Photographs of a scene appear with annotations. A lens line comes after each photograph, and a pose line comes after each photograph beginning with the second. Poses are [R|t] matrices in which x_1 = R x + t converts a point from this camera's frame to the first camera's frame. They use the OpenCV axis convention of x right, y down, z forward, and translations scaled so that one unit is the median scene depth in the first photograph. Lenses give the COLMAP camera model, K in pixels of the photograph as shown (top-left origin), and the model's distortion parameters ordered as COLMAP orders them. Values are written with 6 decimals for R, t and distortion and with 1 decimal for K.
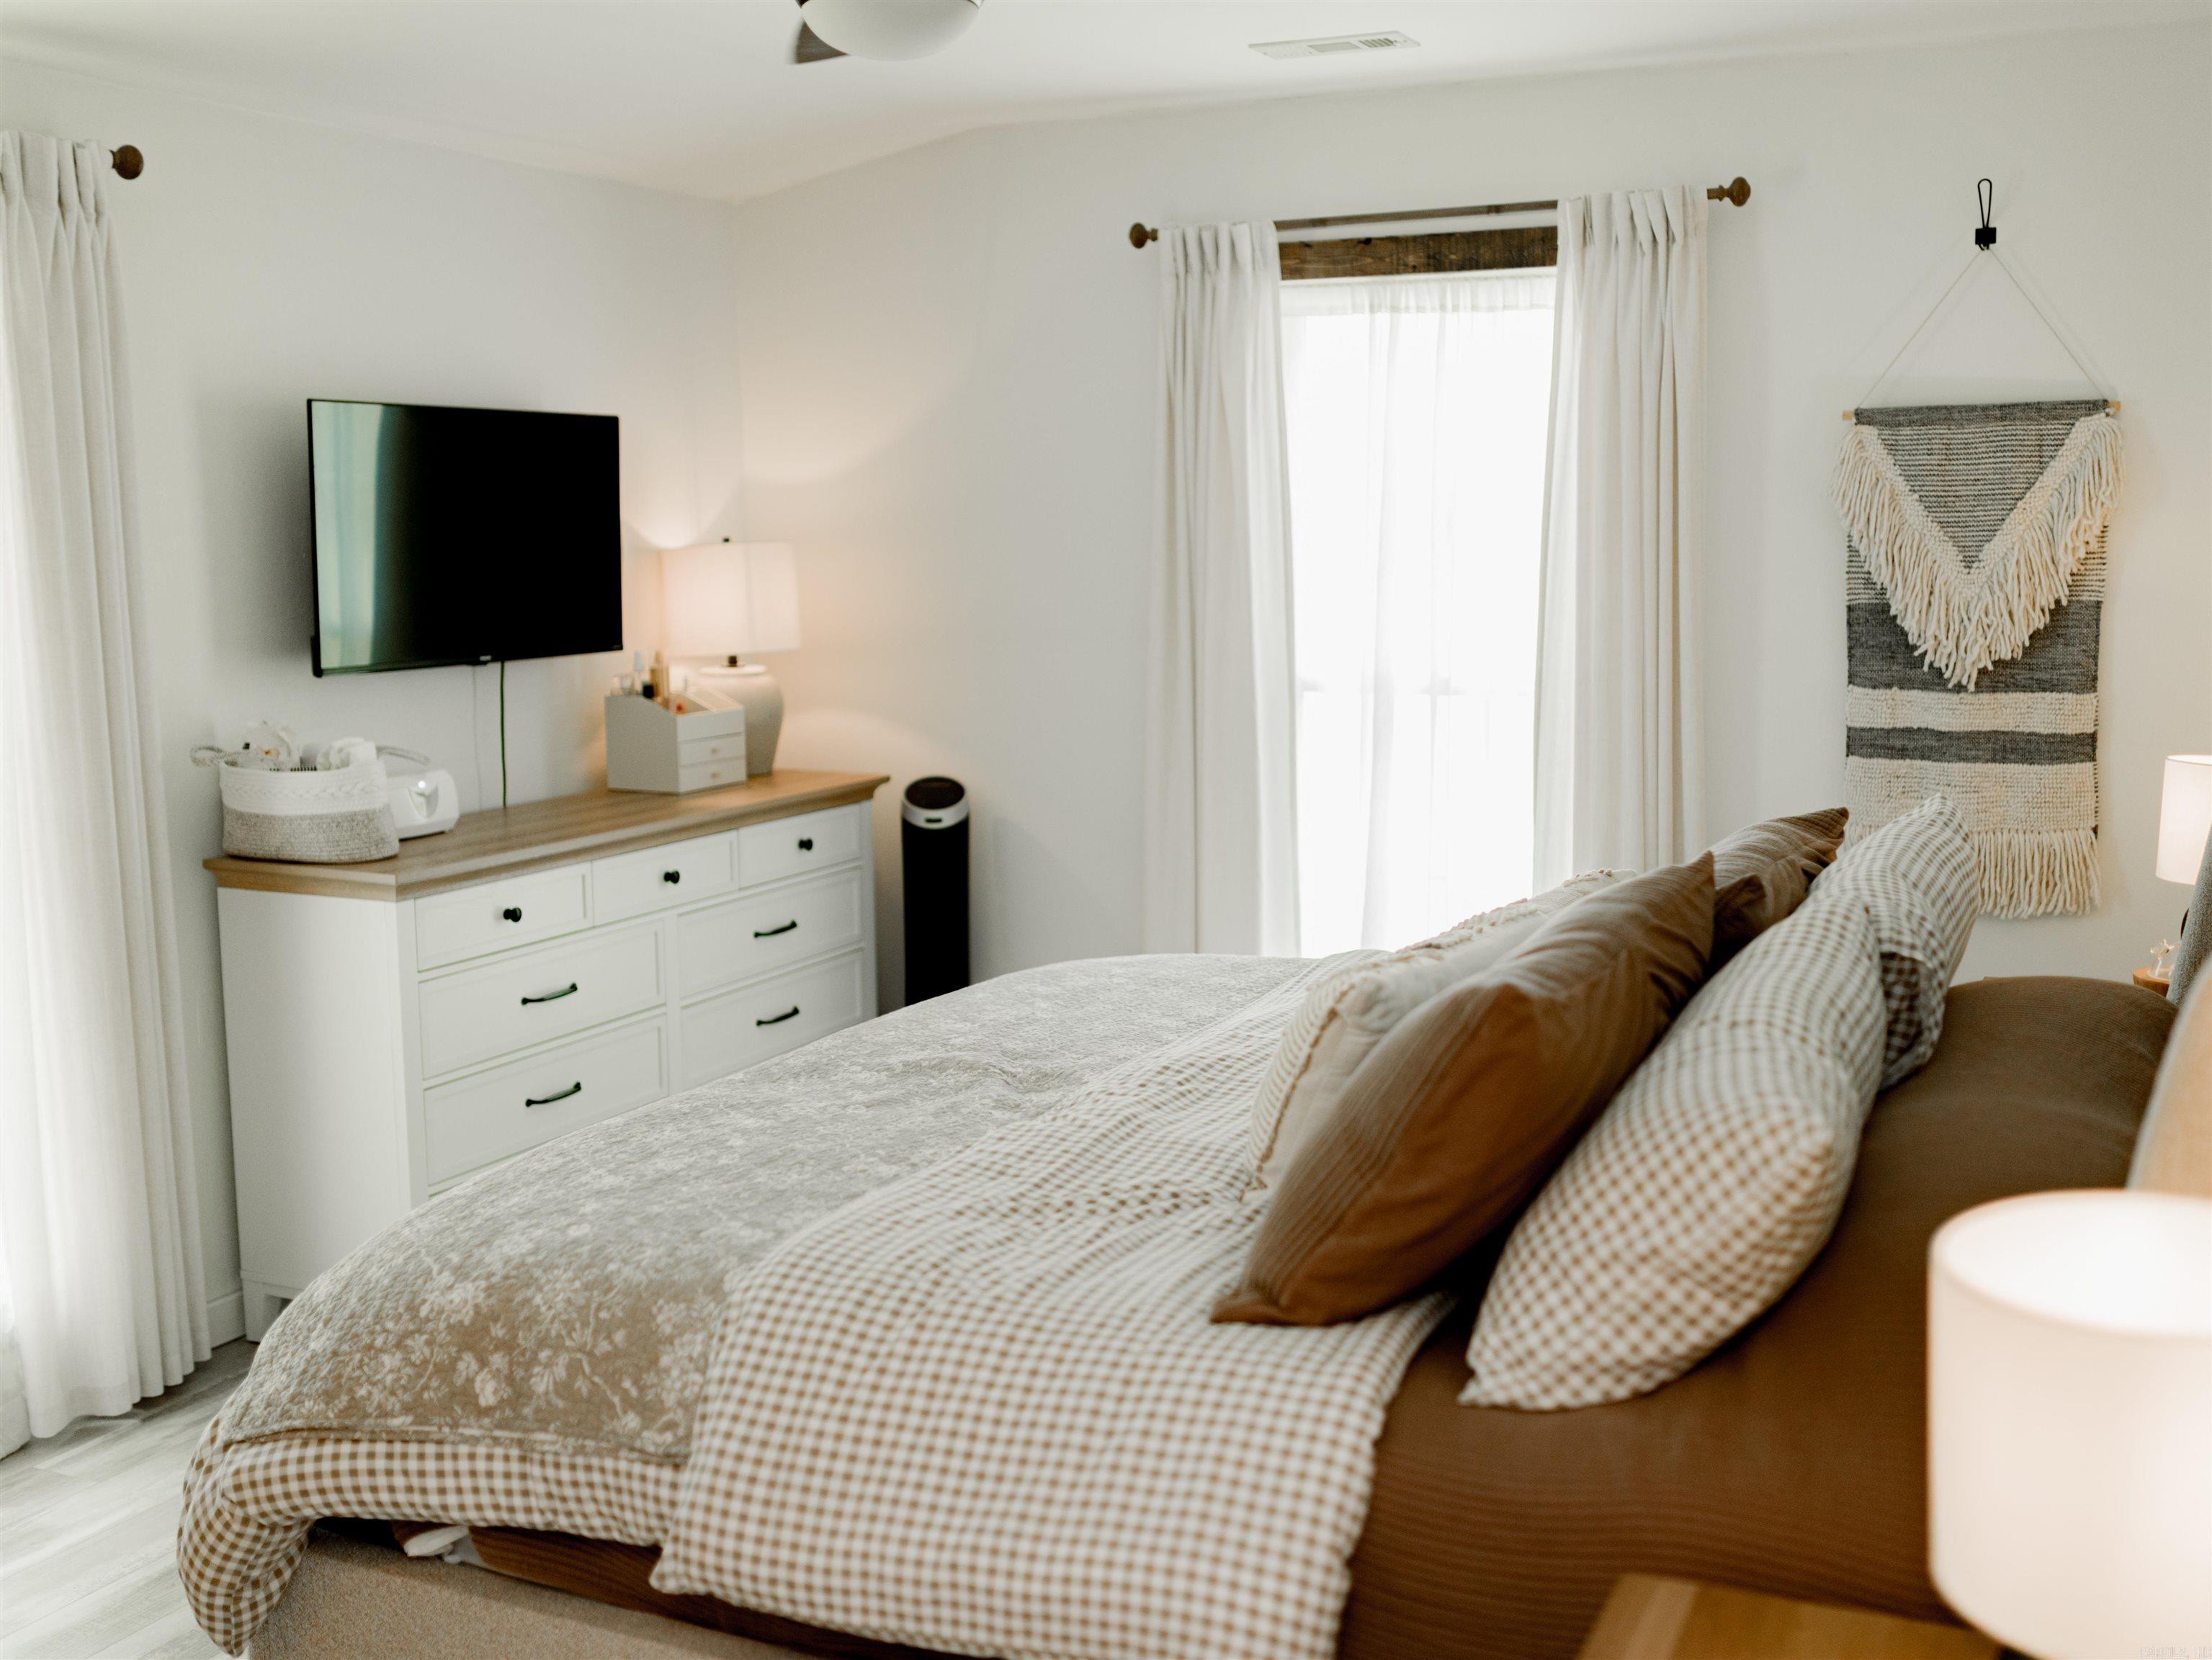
lens RADIAL K [[2181.4, 0, 1106.0], [0, 2181.4, 830.0], [0, 0, 1]] dist [0.000738, 0.014248]
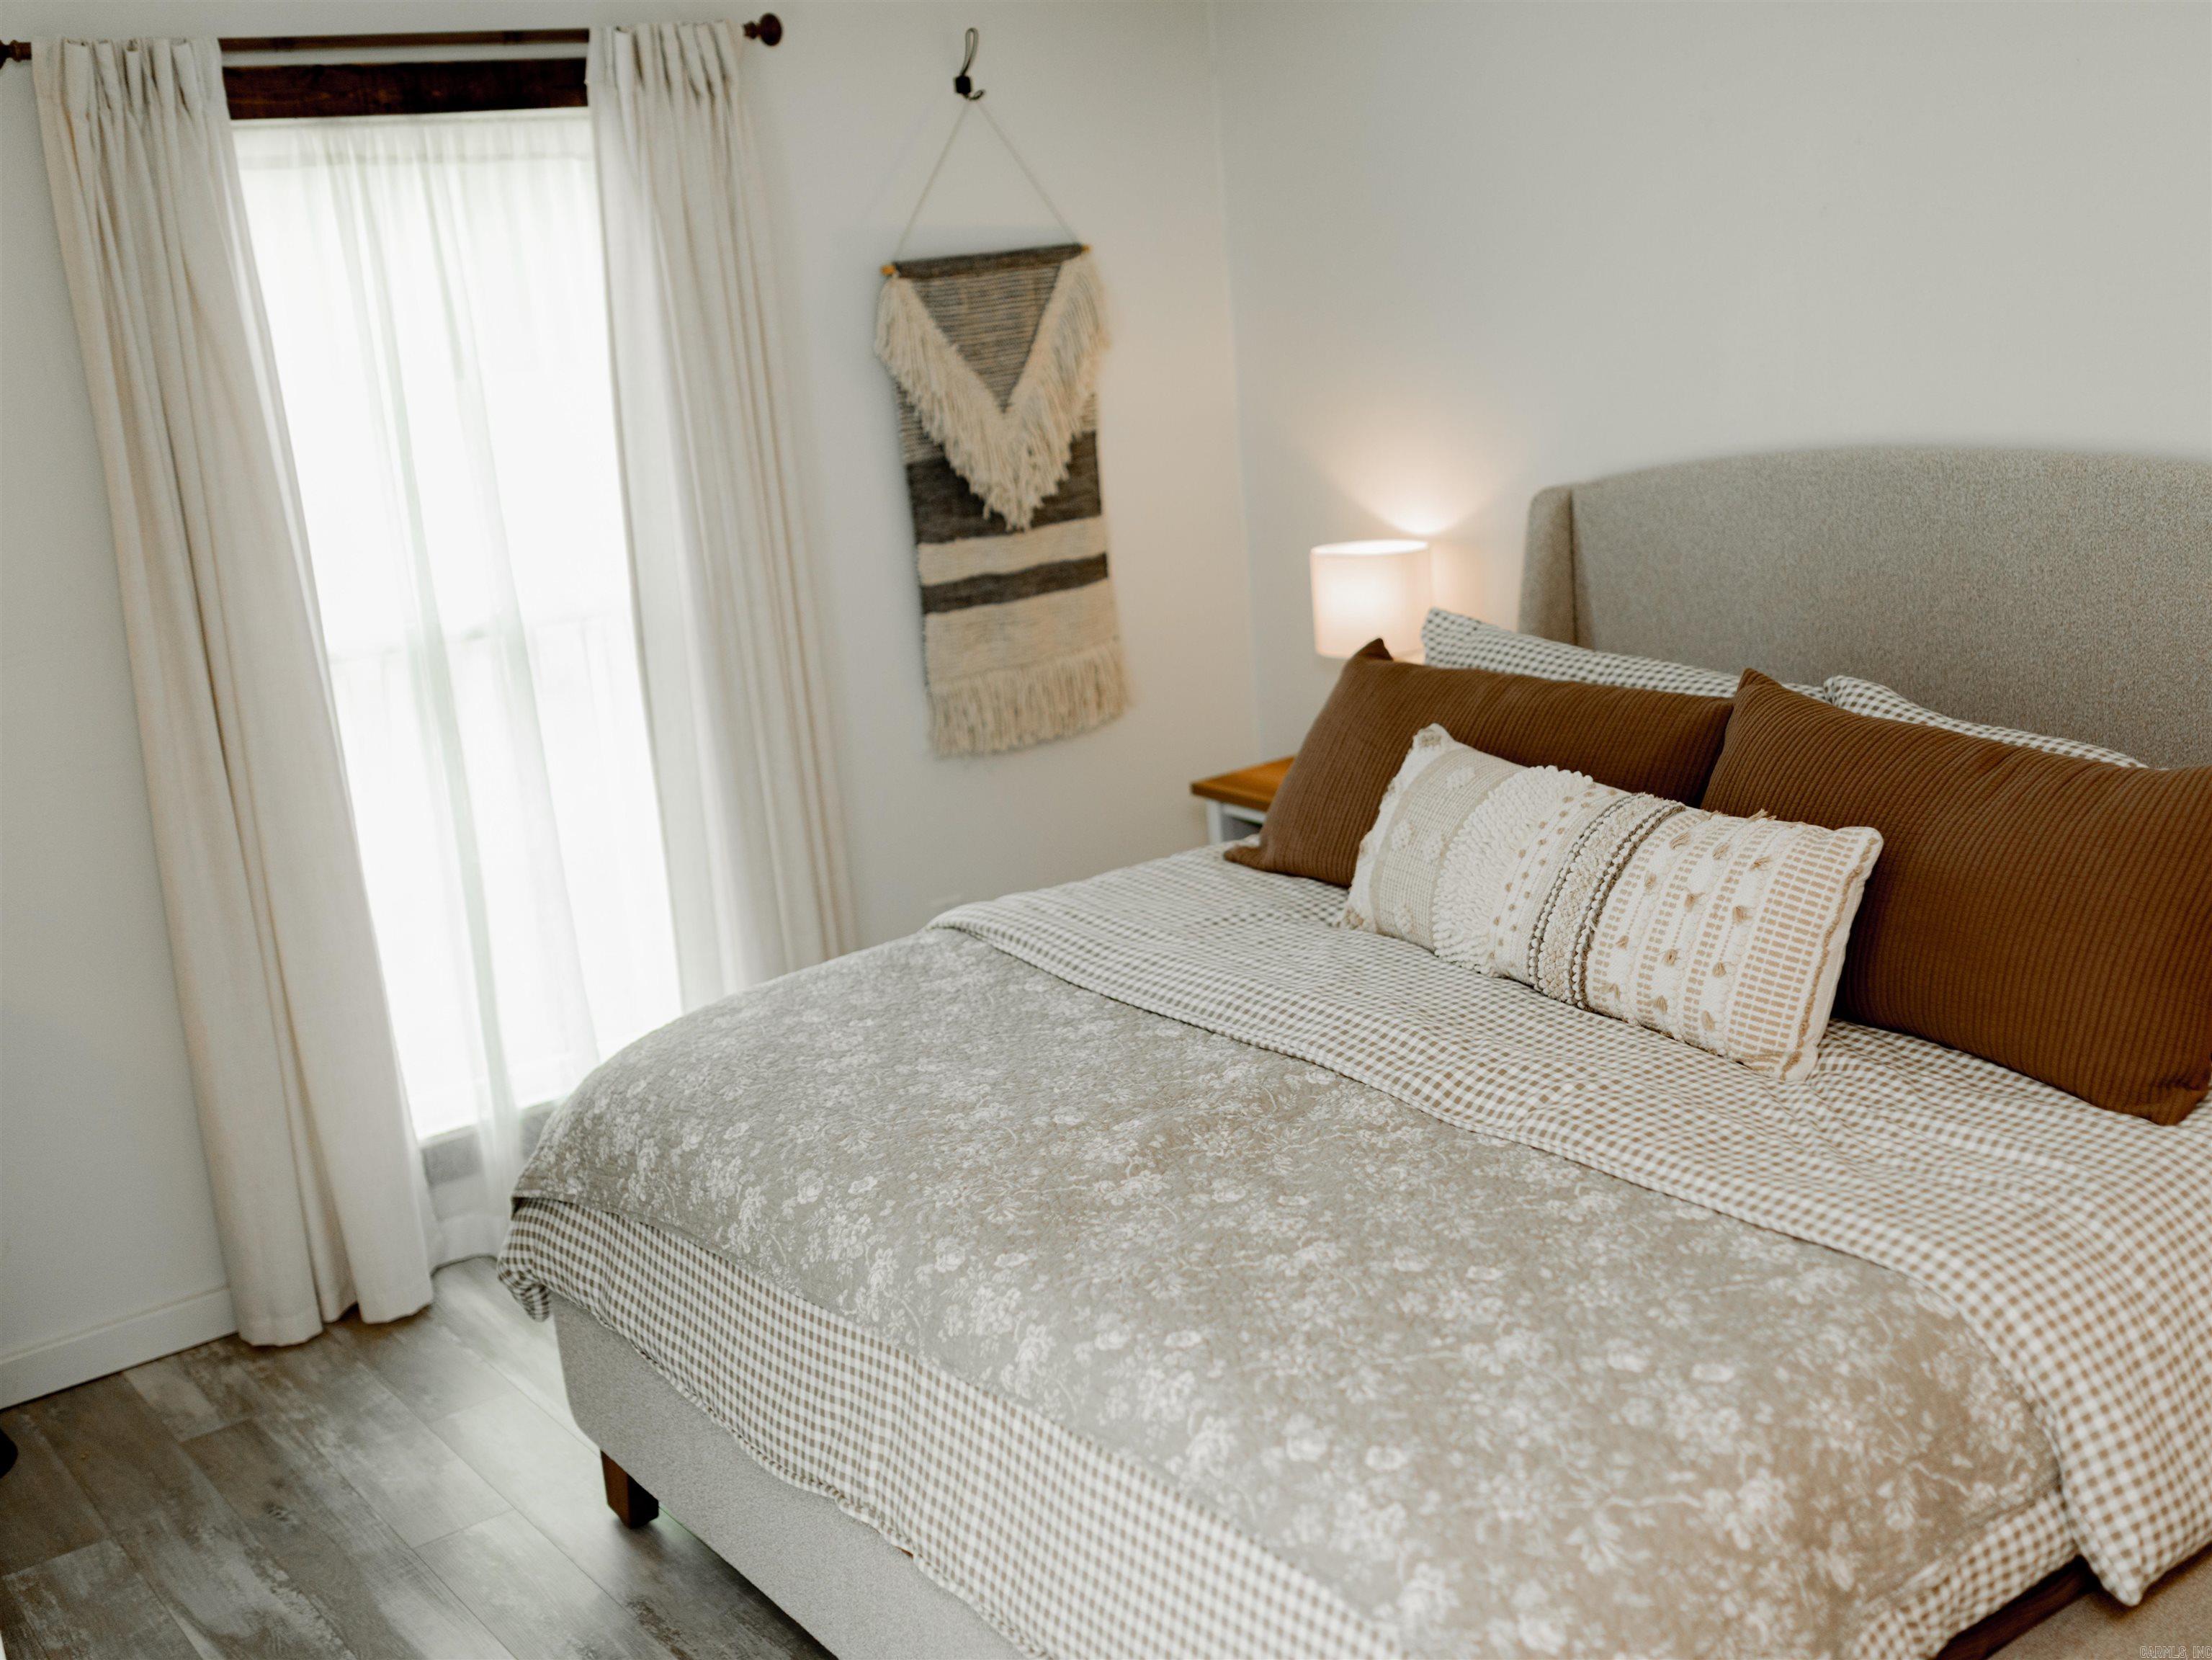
lens RADIAL K [[2398.4, 0, 1106.0], [0, 2398.4, 830.0], [0, 0, 1]] dist [0.005525, 0.008203]
pose [[0.467162, -0.250052, 0.848076, -0.586379], [0.197138, 0.964488, 0.175783, -0.118580], [-0.861914, 0.085069, 0.499867, 0.405814]]
